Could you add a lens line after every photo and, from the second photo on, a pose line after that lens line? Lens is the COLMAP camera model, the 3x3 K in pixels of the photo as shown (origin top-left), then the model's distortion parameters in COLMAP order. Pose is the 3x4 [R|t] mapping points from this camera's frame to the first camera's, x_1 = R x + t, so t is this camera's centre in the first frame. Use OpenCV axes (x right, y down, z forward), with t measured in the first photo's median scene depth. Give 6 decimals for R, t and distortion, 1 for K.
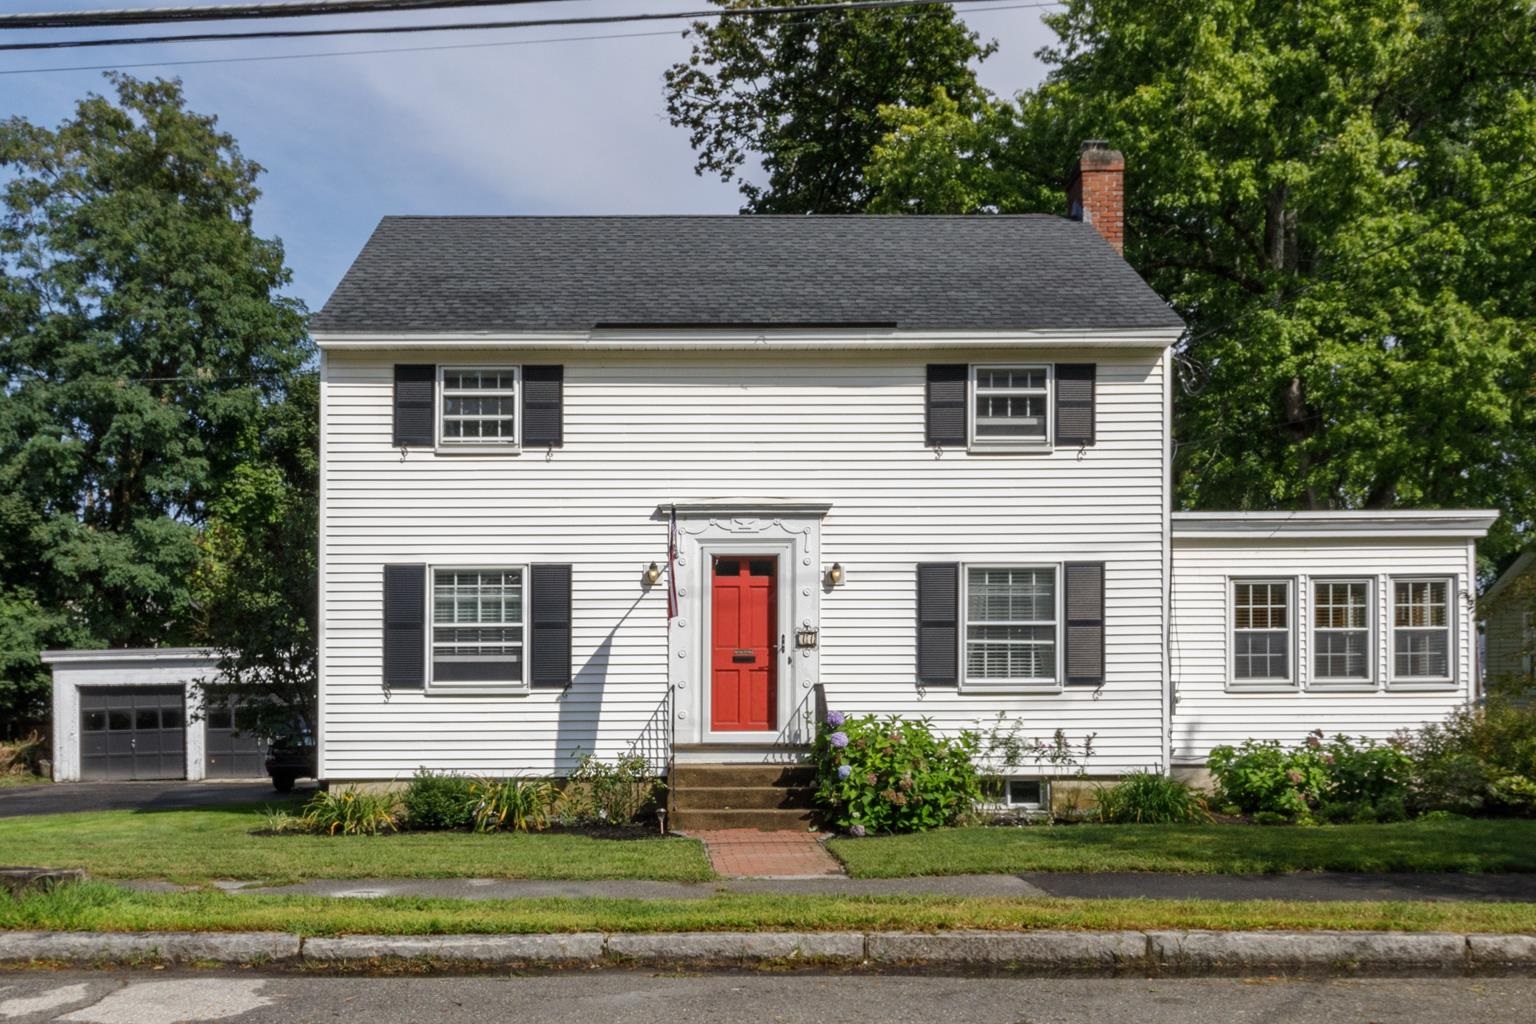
lens RADIAL K [[801.7, 0, 848.9], [0, 801.7, 557.0], [0, 0, 1]] dist [-0.000062, -0.000170]
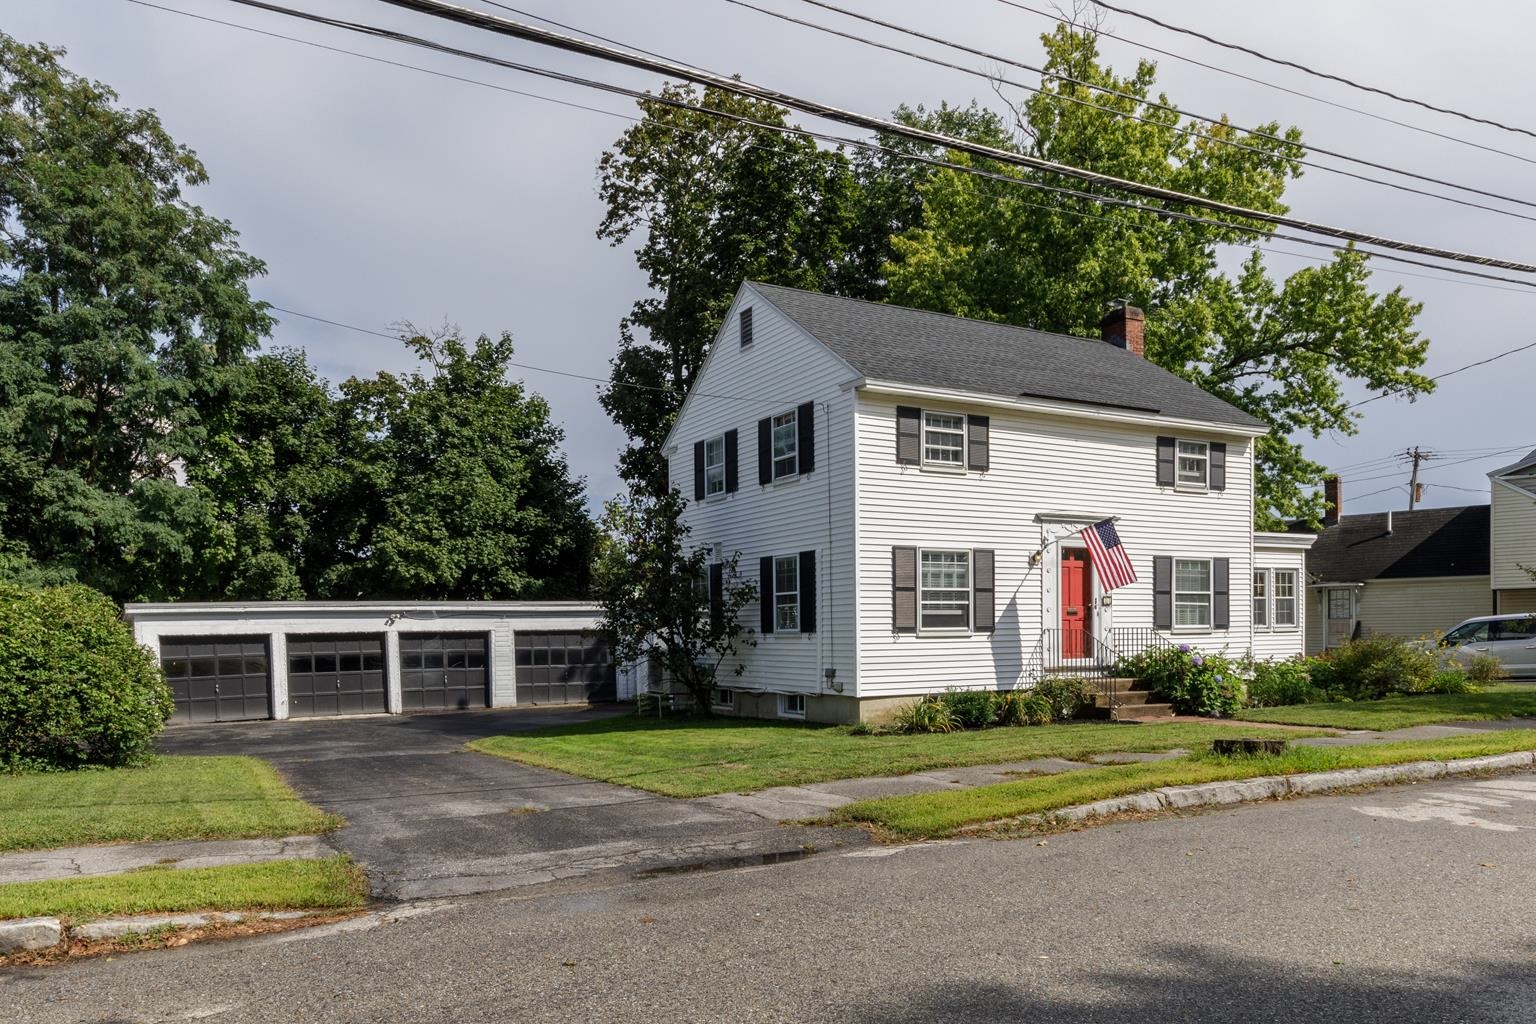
lens RADIAL K [[615.0, 0, 652.5], [0, 615.0, 540.7], [0, 0, 1]] dist [0.001996, -0.000078]
pose [[0.958699, 0.036825, 0.282029, -1.271334], [-0.039156, 0.999230, 0.002631, 0.013937], [-0.281715, -0.013566, 0.959402, 0.069865]]
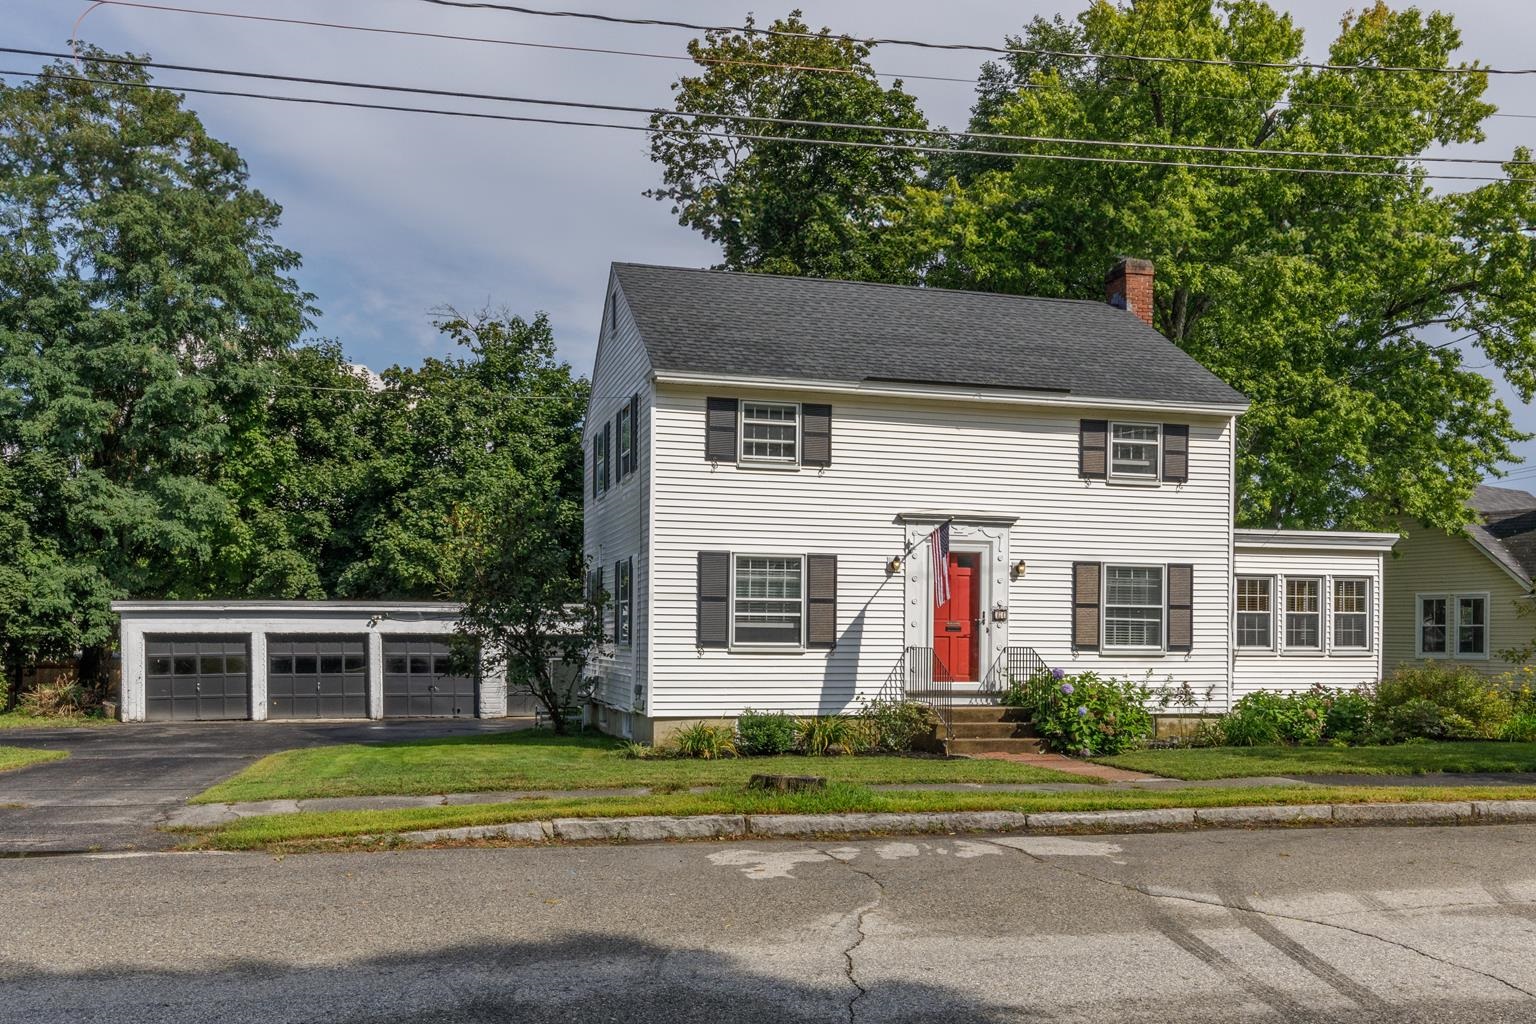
lens RADIAL K [[709.7, 0, 751.8], [0, 709.7, 520.9], [0, 0, 1]] dist [0.000886, -0.000266]
pose [[0.989712, 0.037332, 0.138115, -0.641336], [-0.036831, 0.999302, -0.006177, -0.035218], [-0.138250, 0.001026, 0.990397, -0.144840]]
